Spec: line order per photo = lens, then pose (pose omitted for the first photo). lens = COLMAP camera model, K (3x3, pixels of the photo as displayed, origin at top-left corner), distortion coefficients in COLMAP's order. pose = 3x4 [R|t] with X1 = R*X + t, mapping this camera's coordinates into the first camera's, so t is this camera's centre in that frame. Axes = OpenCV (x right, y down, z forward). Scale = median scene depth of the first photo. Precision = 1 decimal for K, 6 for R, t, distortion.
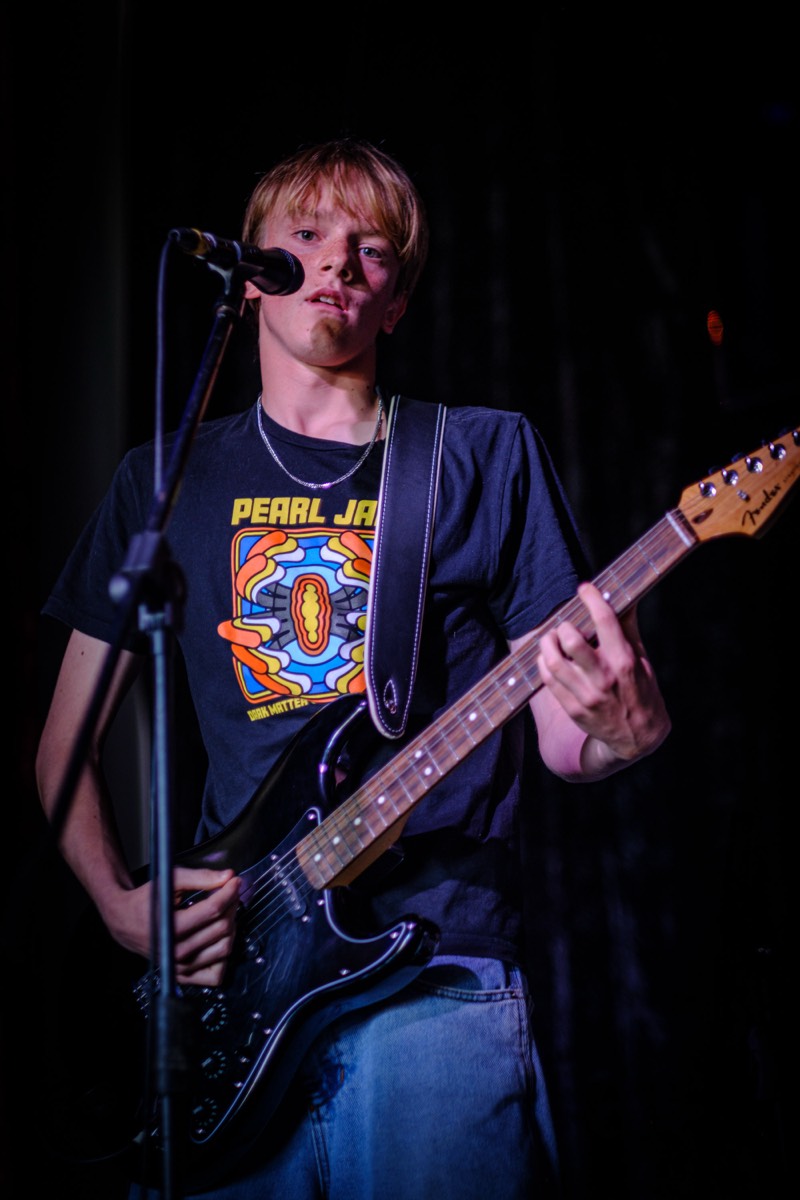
lens RADIAL K [[2861.7, 0, 400.0], [0, 2861.7, 600.0], [0, 0, 1]] dist [0.738435, -8.883509]
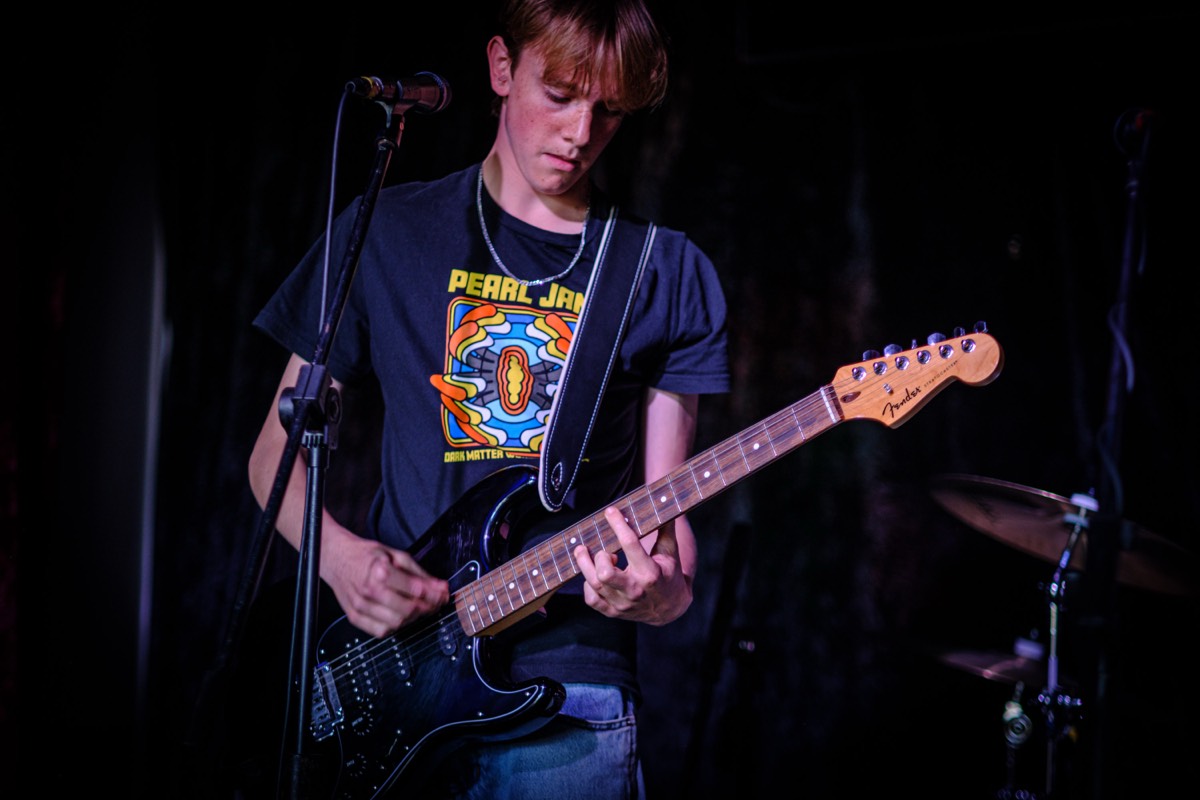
lens RADIAL K [[2930.5, 0, 600.0], [0, 2930.5, 400.0], [0, 0, 1]] dist [-0.047871, -0.063018]
pose [[0.986177, 0.165479, 0.008441, -0.004636], [-0.165487, 0.986212, 0.000201, 0.005557], [-0.008291, -0.001596, 0.999964, -0.144426]]
